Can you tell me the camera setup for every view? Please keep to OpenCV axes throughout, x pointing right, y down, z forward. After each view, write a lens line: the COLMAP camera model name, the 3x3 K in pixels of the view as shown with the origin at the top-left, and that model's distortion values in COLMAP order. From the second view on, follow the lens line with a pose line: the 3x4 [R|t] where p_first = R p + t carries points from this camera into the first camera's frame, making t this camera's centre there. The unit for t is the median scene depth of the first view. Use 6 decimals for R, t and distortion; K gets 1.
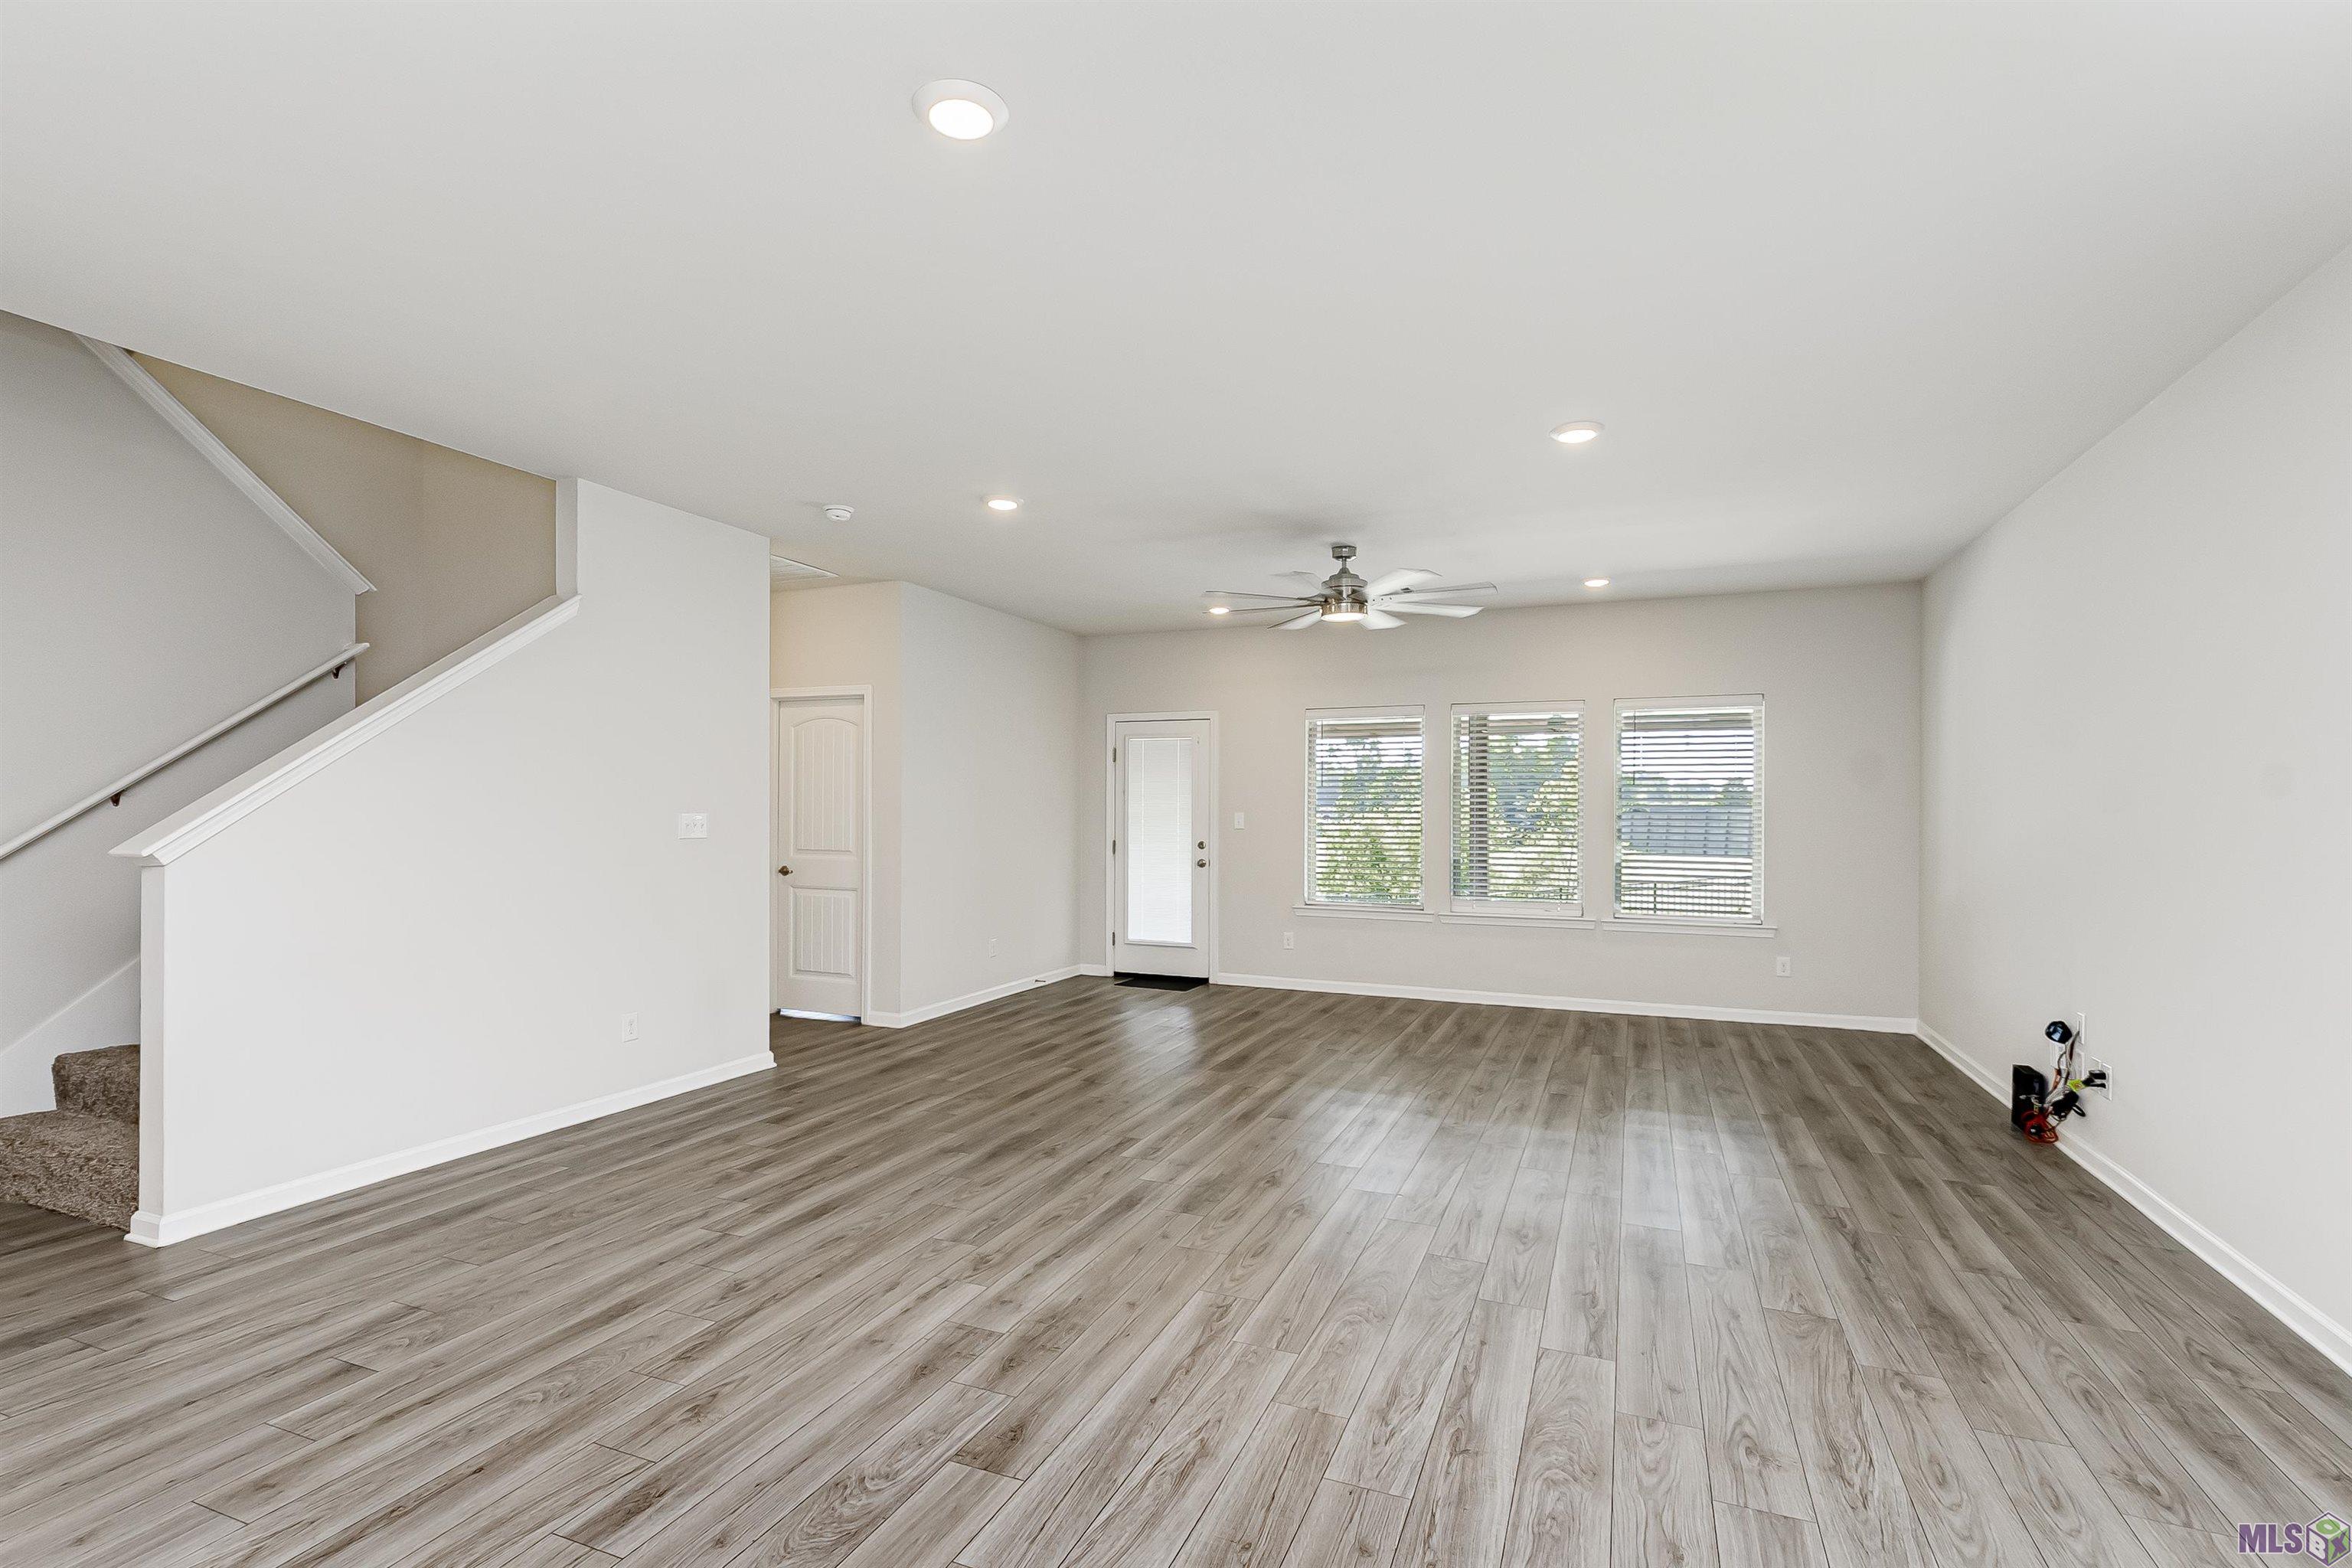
lens RADIAL K [[1168.5, 0, 1176.0], [0, 1168.5, 784.0], [0, 0, 1]] dist [0.000230, 0.000605]
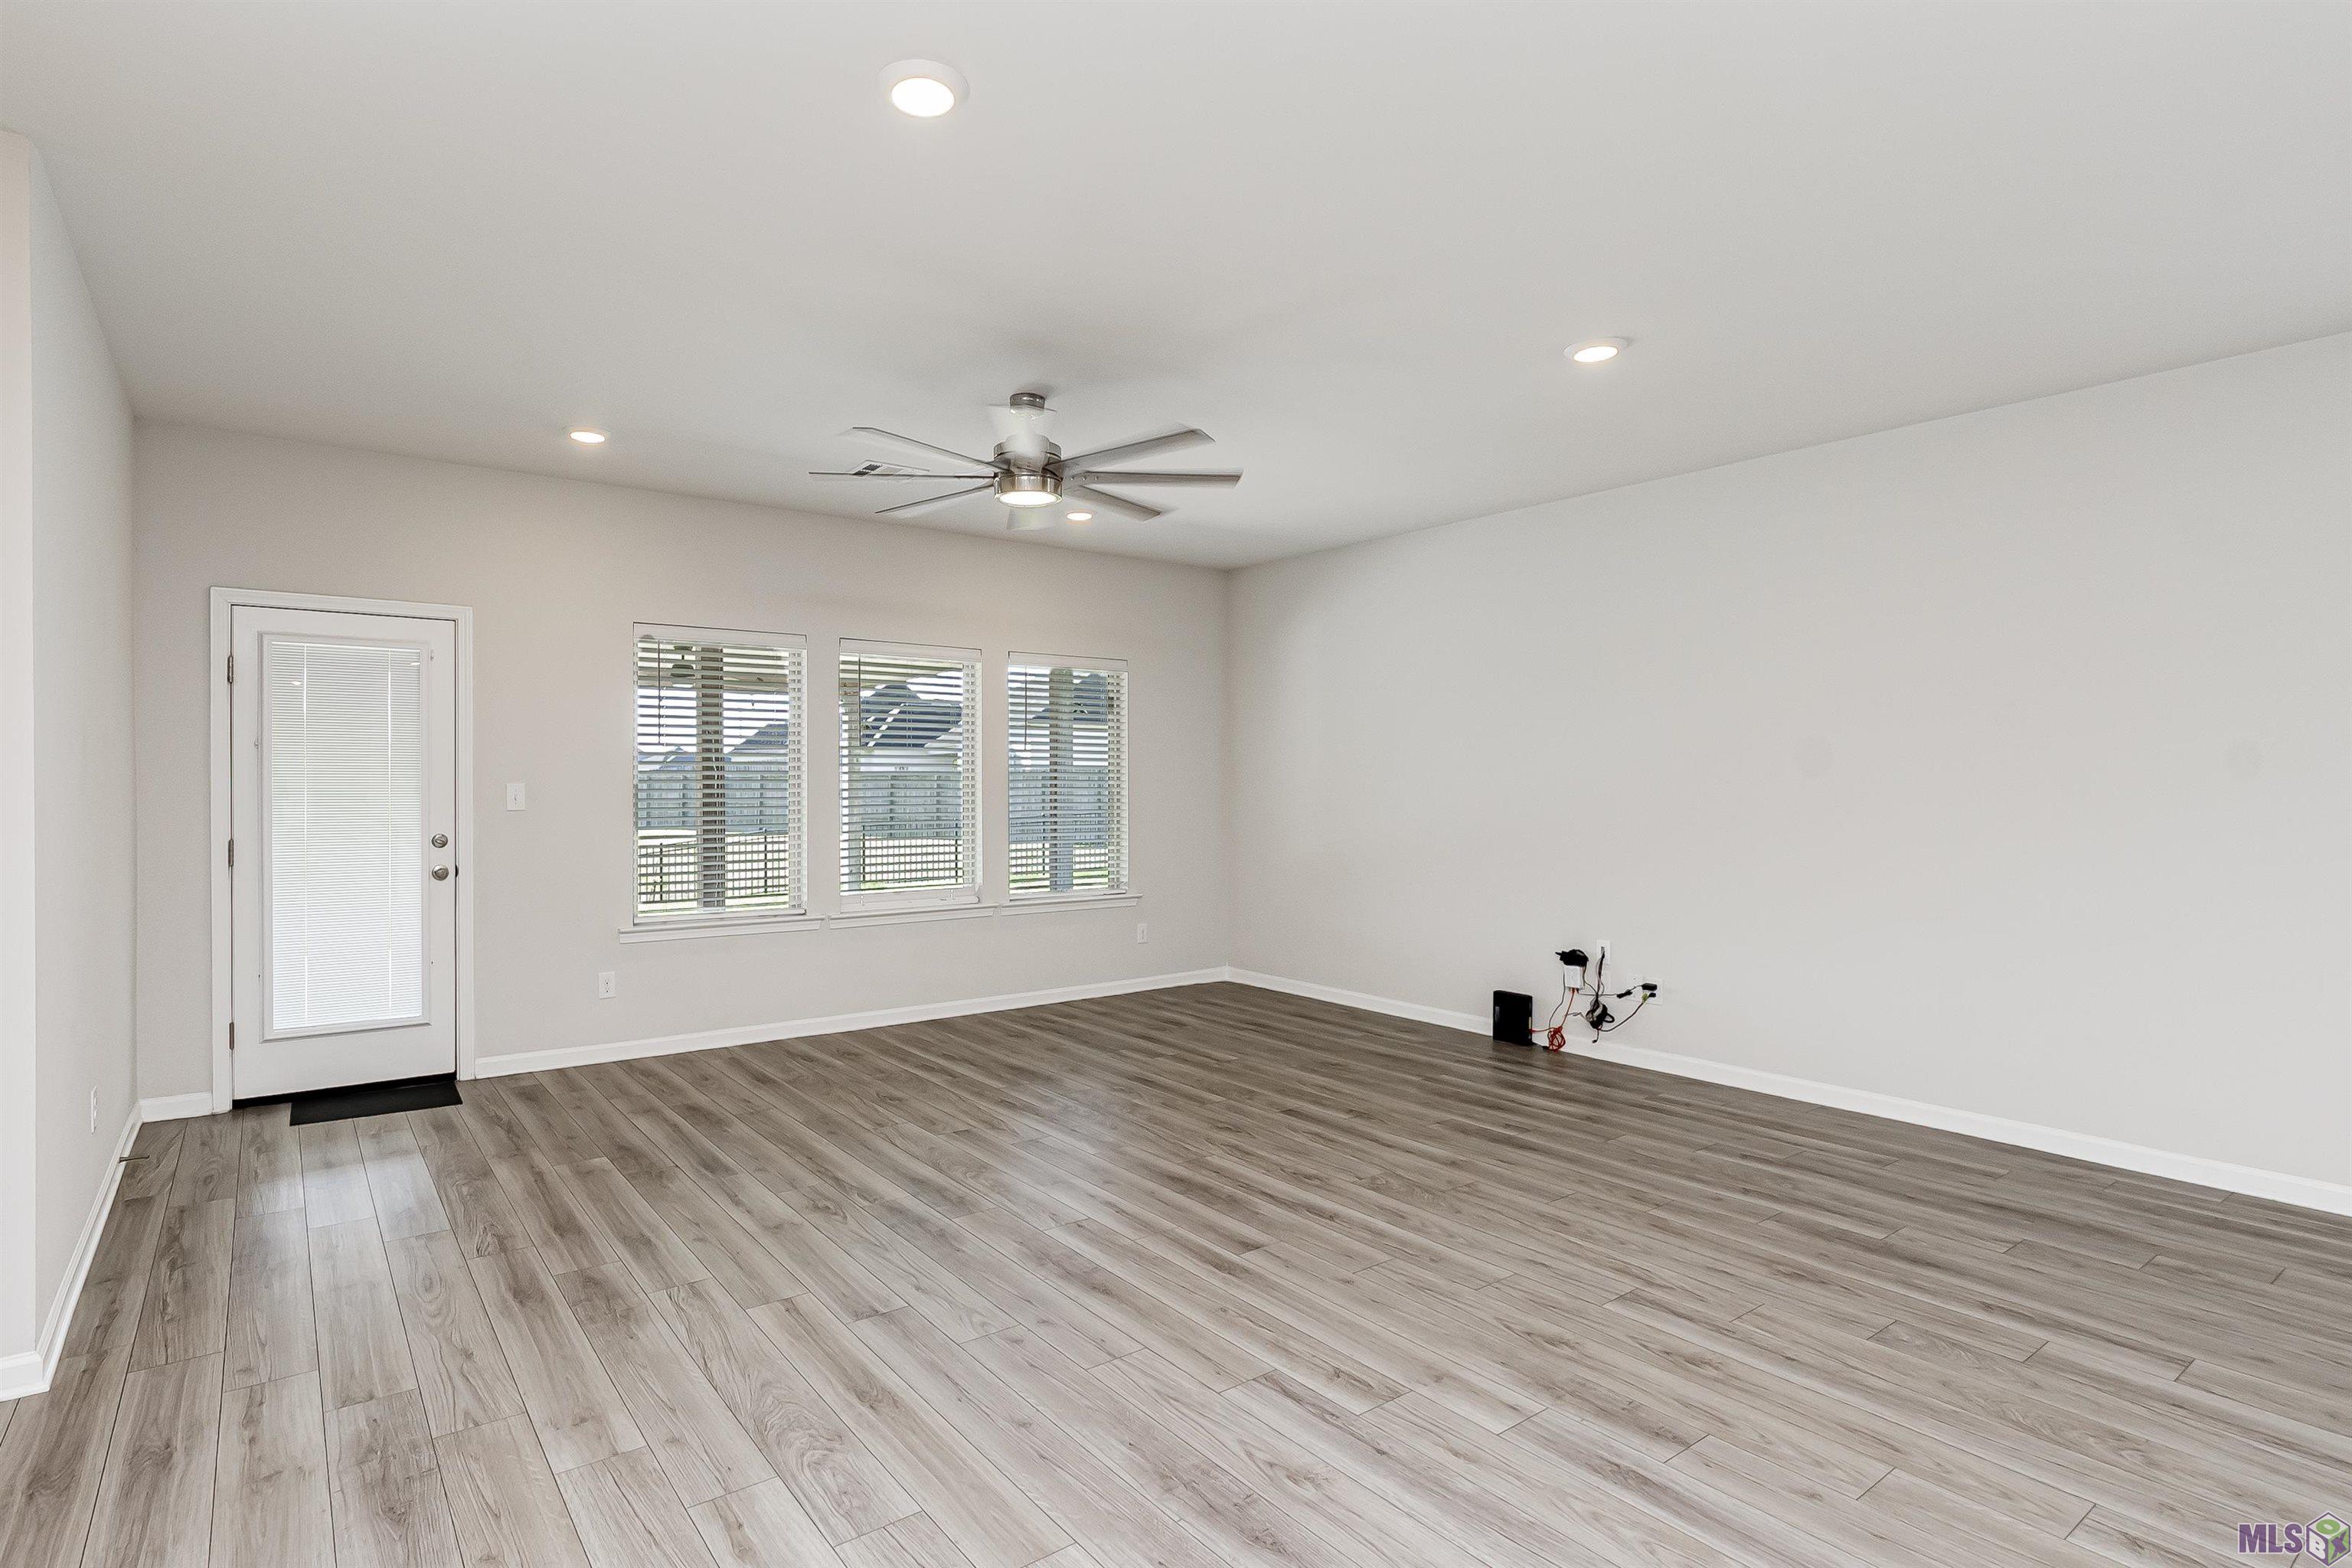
lens RADIAL K [[1168.5, 0, 1176.0], [0, 1168.5, 784.0], [0, 0, 1]] dist [0.000230, 0.000605]
pose [[0.511711, -0.007880, 0.859122, -0.774159], [-0.018657, 0.999620, 0.020281, 0.017069], [-0.858955, -0.026407, 0.511370, 1.102107]]
